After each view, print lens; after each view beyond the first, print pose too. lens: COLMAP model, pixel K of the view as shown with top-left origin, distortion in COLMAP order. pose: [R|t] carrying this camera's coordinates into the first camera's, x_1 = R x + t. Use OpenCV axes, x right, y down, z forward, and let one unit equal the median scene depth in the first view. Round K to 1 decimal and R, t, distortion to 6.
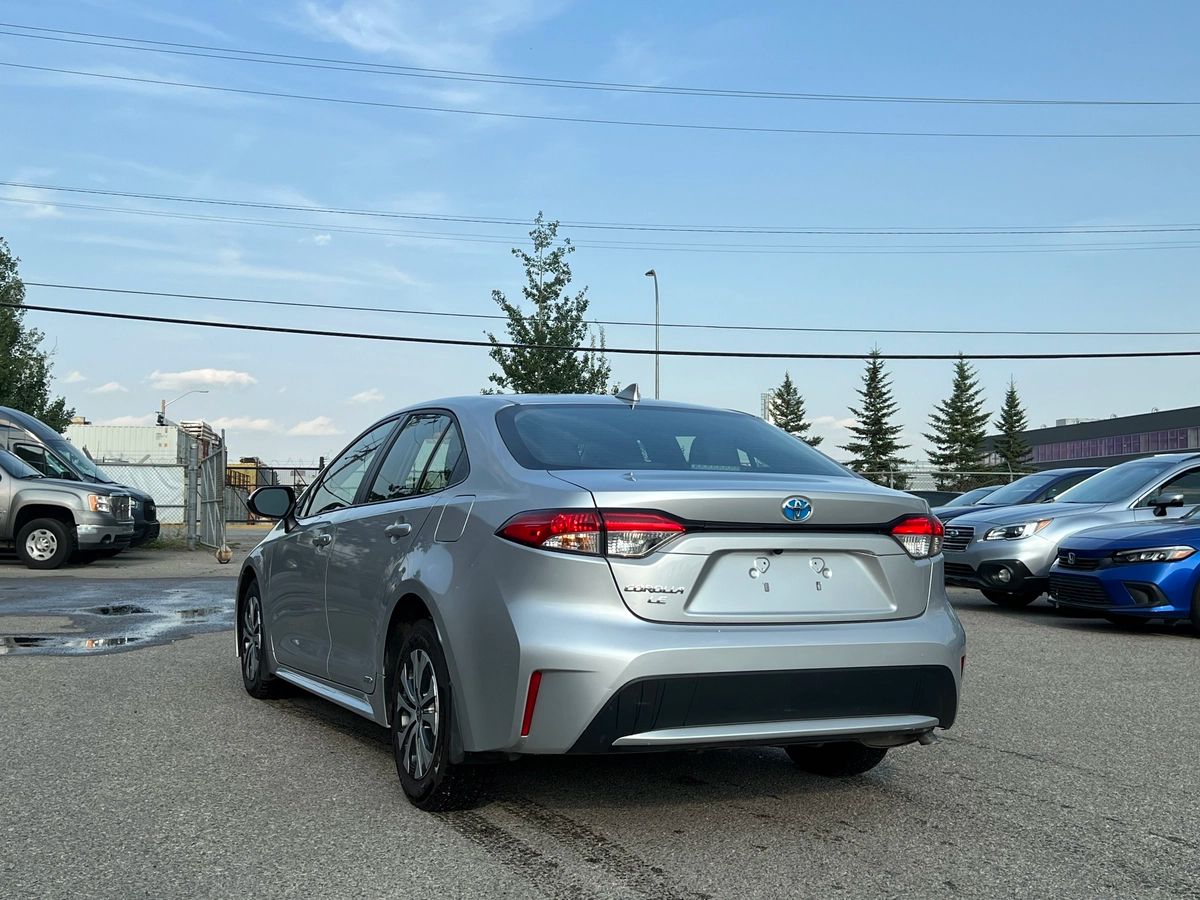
lens RADIAL K [[1397.0, 0, 611.0], [0, 1397.0, 469.2], [0, 0, 1]] dist [0.063087, 0.000000]
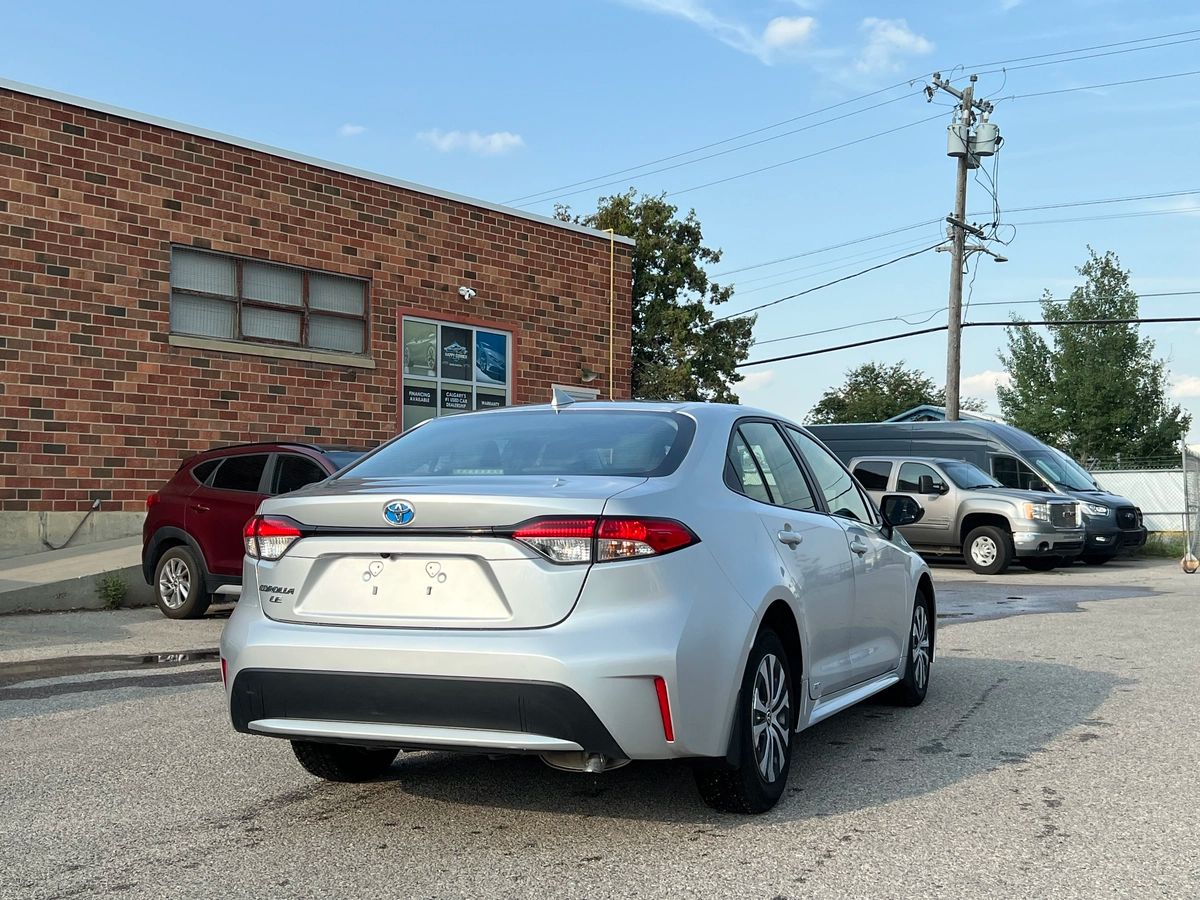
lens RADIAL K [[1397.0, 0, 613.9], [0, 1397.0, 455.8], [0, 0, 1]] dist [0.063087, 0.000000]
pose [[0.641467, -0.048918, -0.765589, 0.118899], [0.037126, 0.998775, -0.032711, 0.003090], [0.766252, -0.007440, 0.642498, 0.055818]]
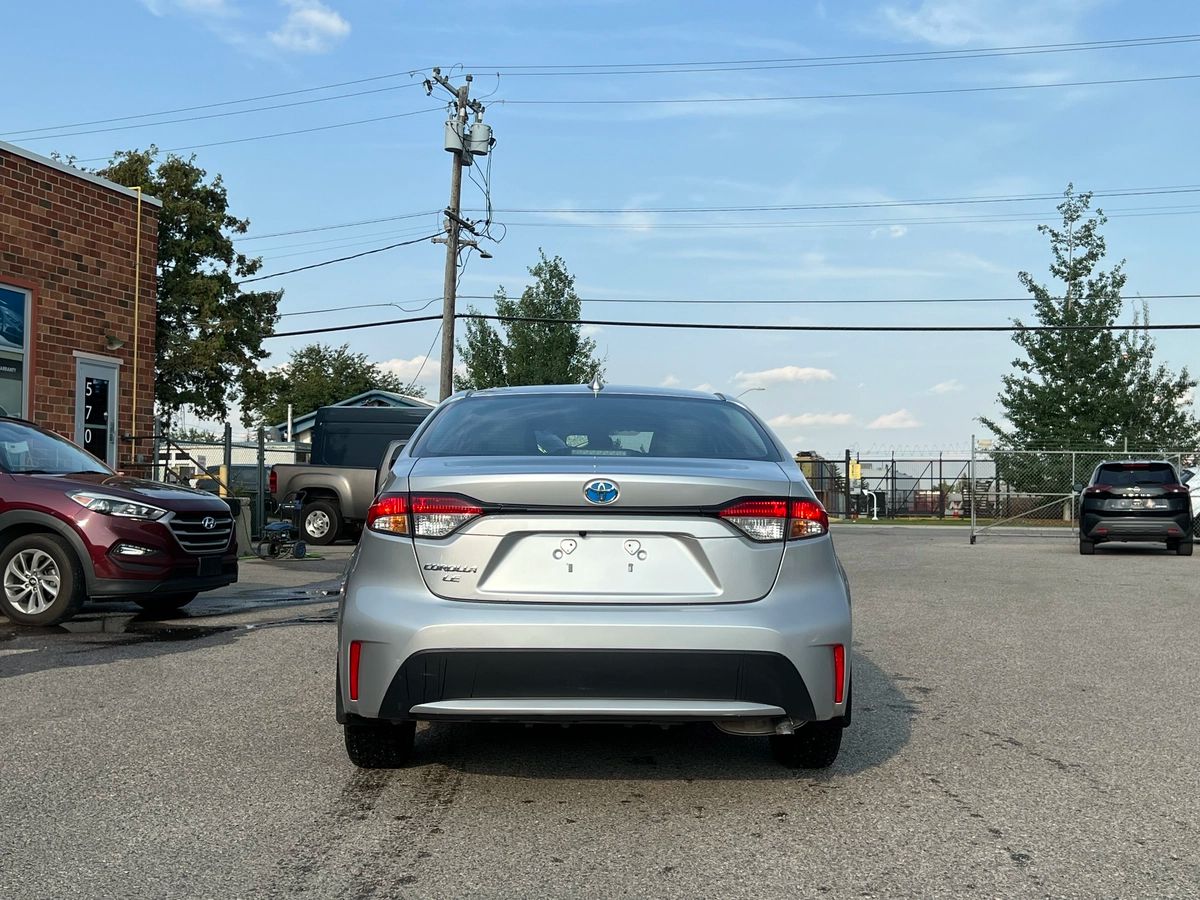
lens RADIAL K [[1397.0, 0, 610.6], [0, 1397.0, 463.2], [0, 0, 1]] dist [0.063087, 0.000000]
pose [[0.906145, -0.017507, -0.422605, 0.068311], [0.017850, 0.999836, -0.003147, 0.001364], [0.422590, -0.004692, 0.906309, 0.010342]]
